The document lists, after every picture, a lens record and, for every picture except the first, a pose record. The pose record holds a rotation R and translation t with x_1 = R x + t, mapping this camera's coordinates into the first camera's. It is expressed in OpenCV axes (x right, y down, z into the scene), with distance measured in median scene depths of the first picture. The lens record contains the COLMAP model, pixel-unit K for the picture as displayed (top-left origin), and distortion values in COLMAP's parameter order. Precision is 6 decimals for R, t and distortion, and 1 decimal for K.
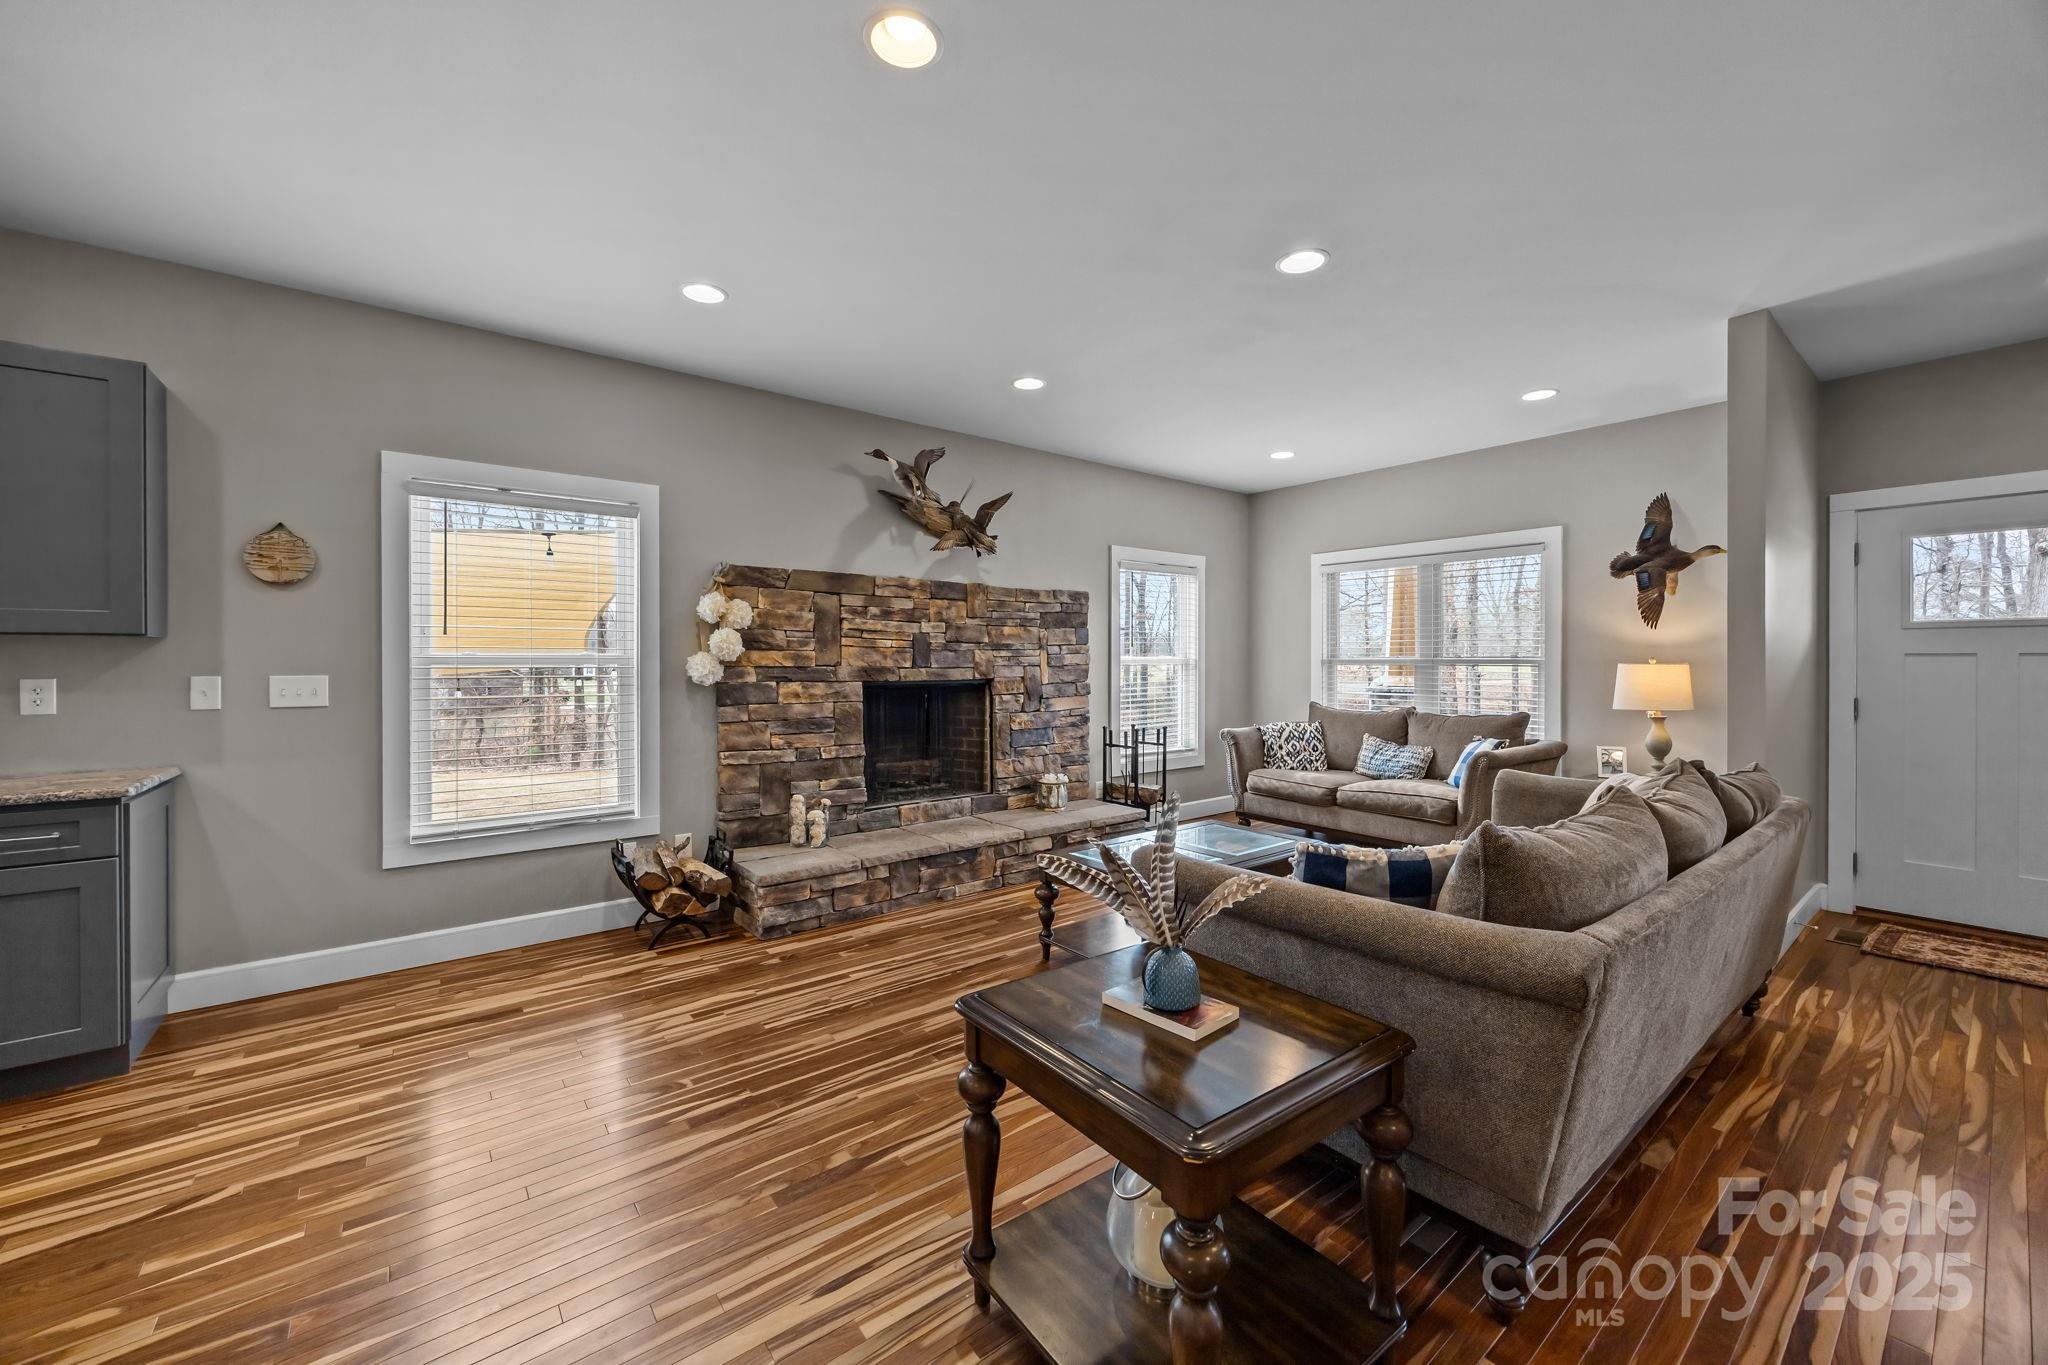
lens RADIAL K [[789.9, 0, 1020.2], [0, 789.9, 666.7], [0, 0, 1]] dist [-0.000141, -0.000536]
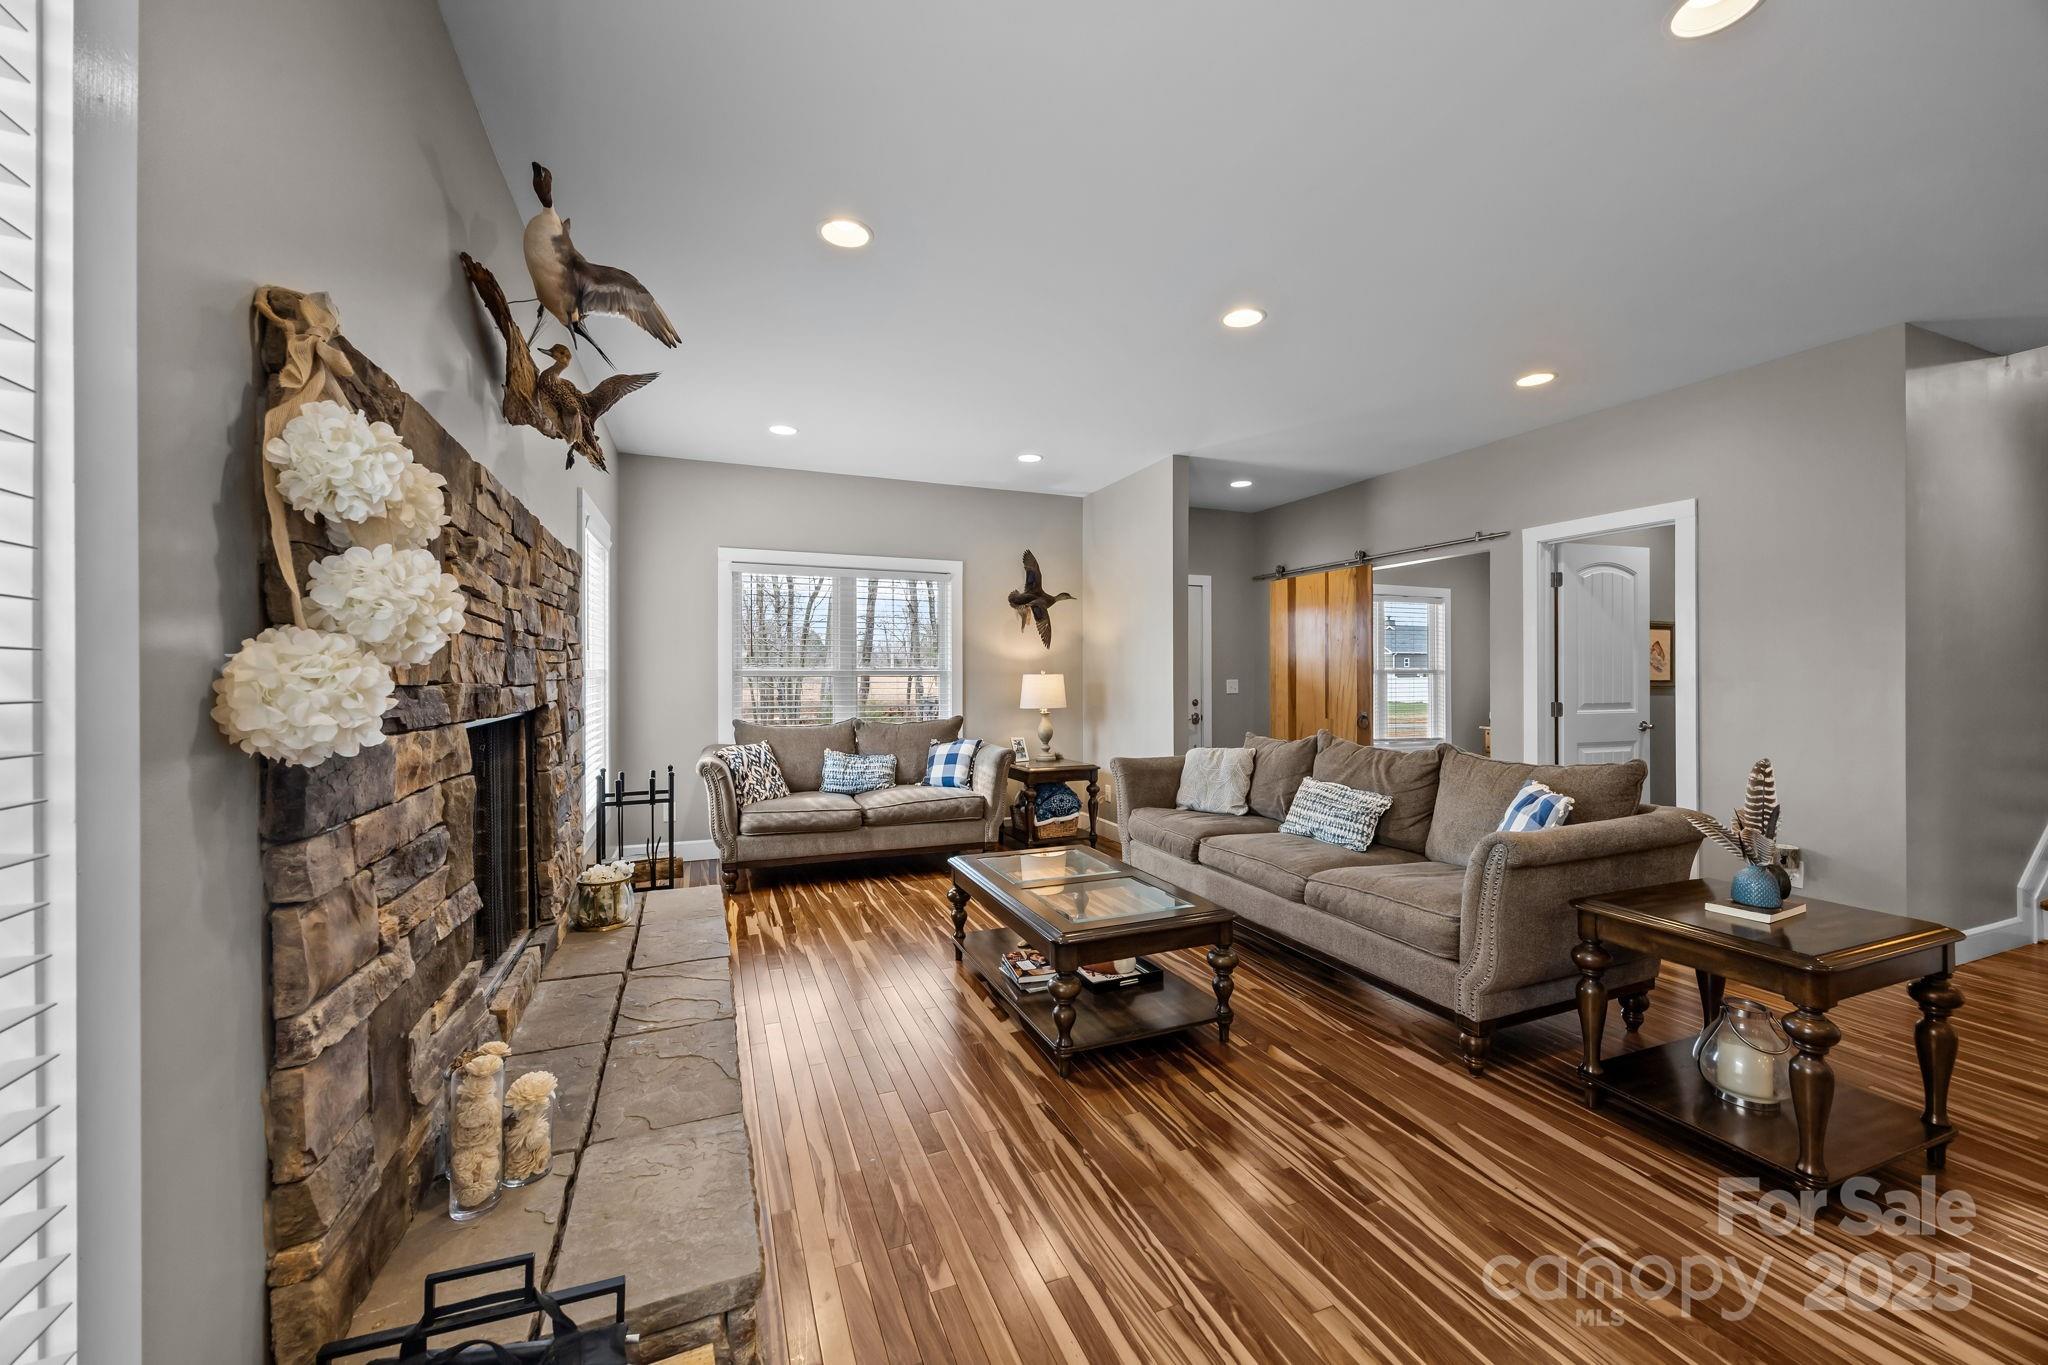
lens RADIAL K [[789.9, 0, 1037.4], [0, 789.9, 683.1], [0, 0, 1]] dist [-0.000141, -0.000536]
pose [[0.258677, -0.012500, 0.965883, -0.468036], [0.007311, 0.999913, 0.010982, -0.003361], [-0.965936, 0.004220, 0.258746, 0.573774]]
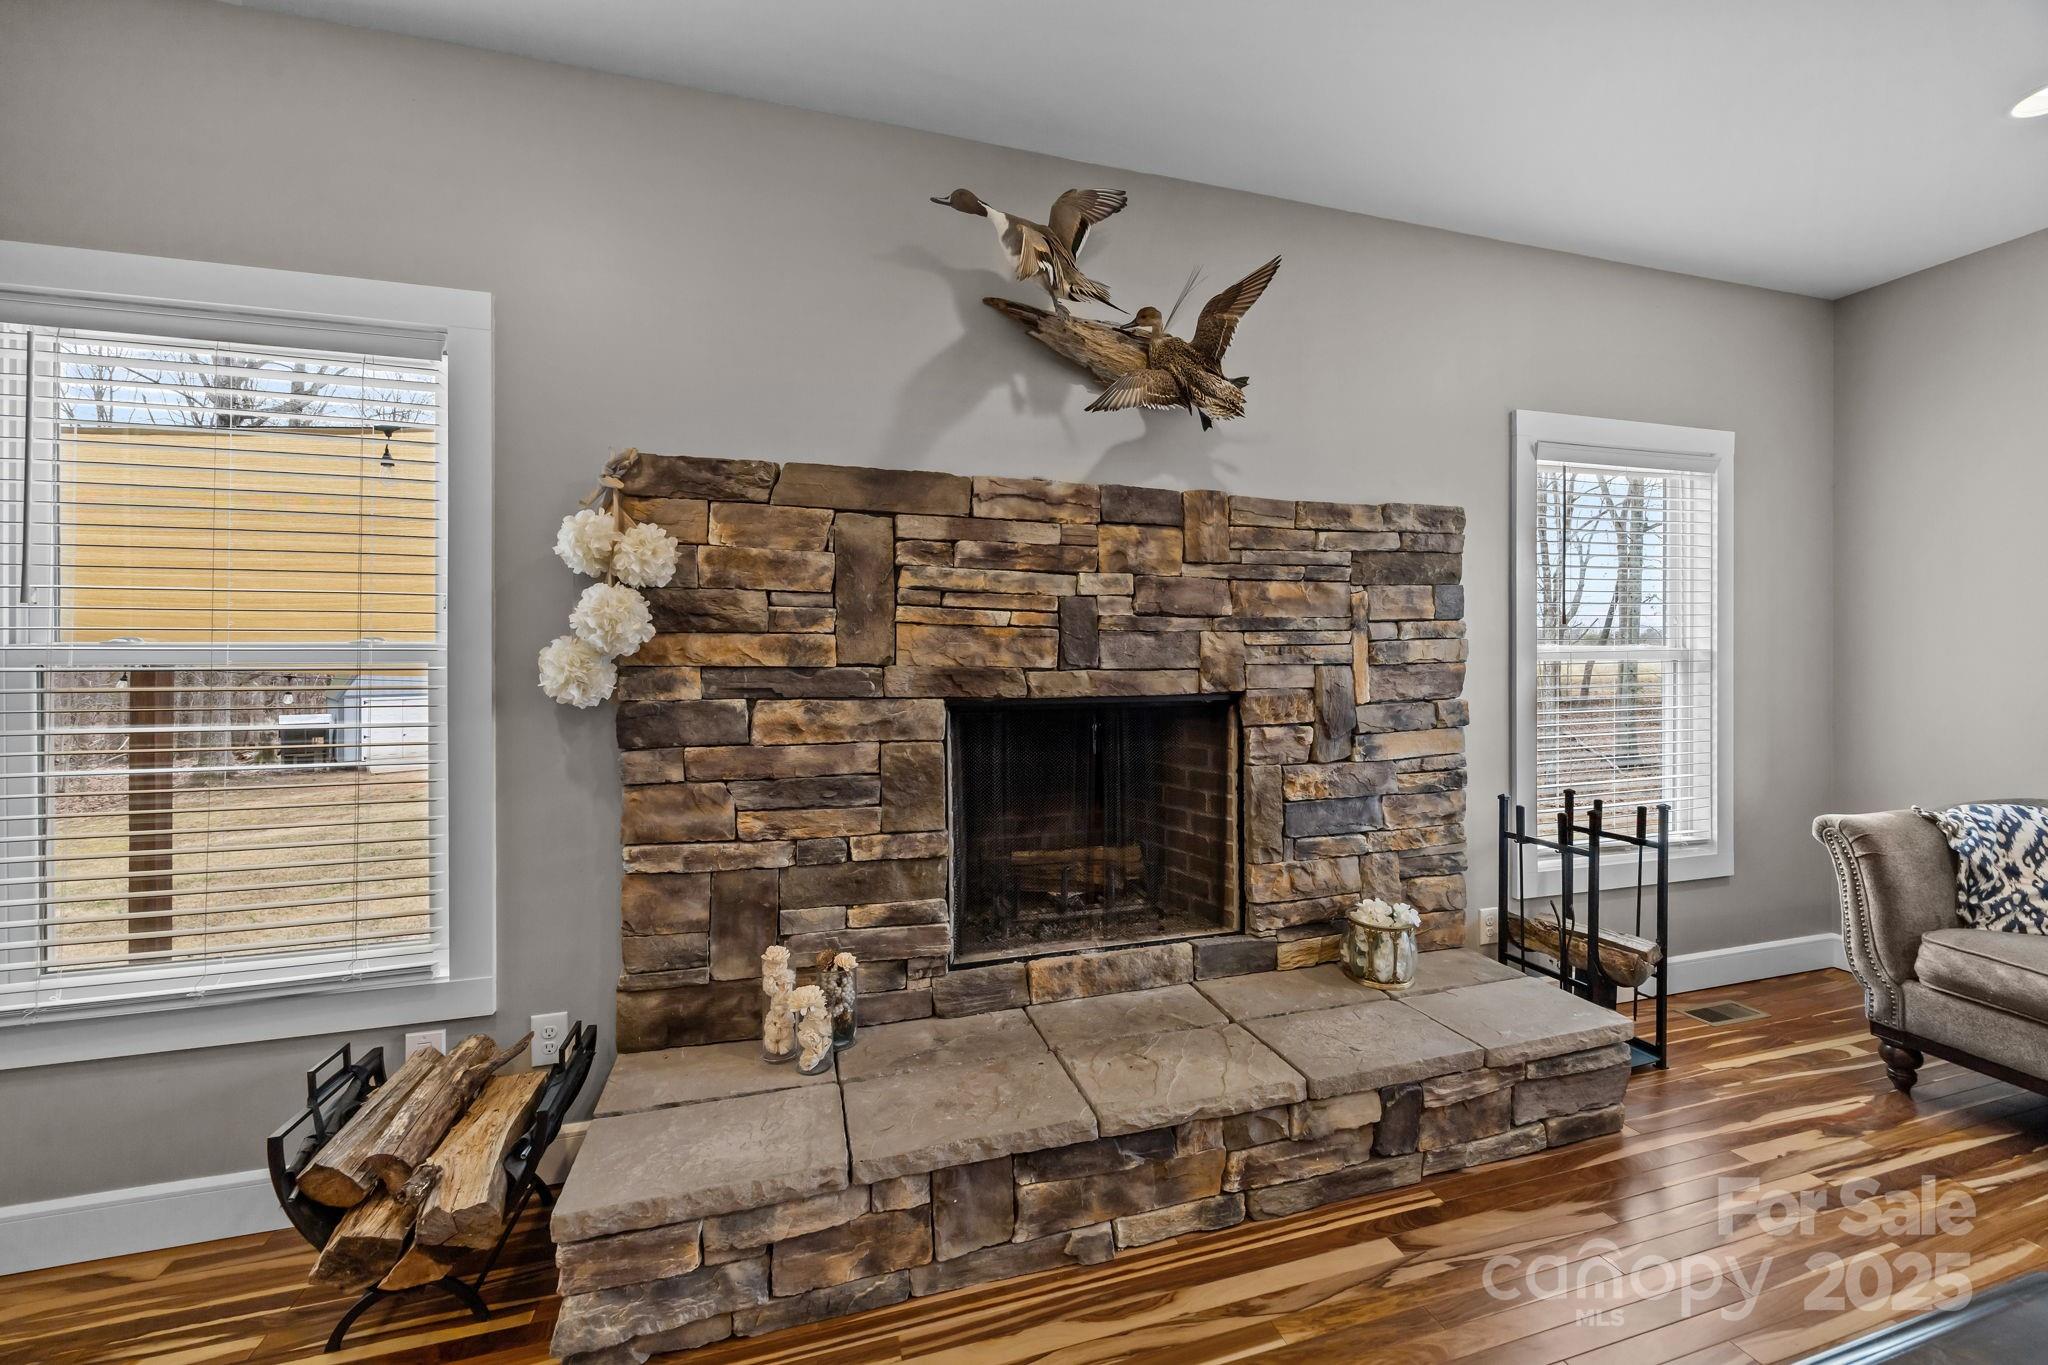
lens RADIAL K [[789.9, 0, 1024.4], [0, 789.9, 659.8], [0, 0, 1]] dist [-0.000141, -0.000536]
pose [[0.930178, 0.000237, -0.367109, 0.017863], [-0.000856, 0.999998, -0.001524, -0.003562], [0.367108, 0.001732, 0.930177, 0.533909]]
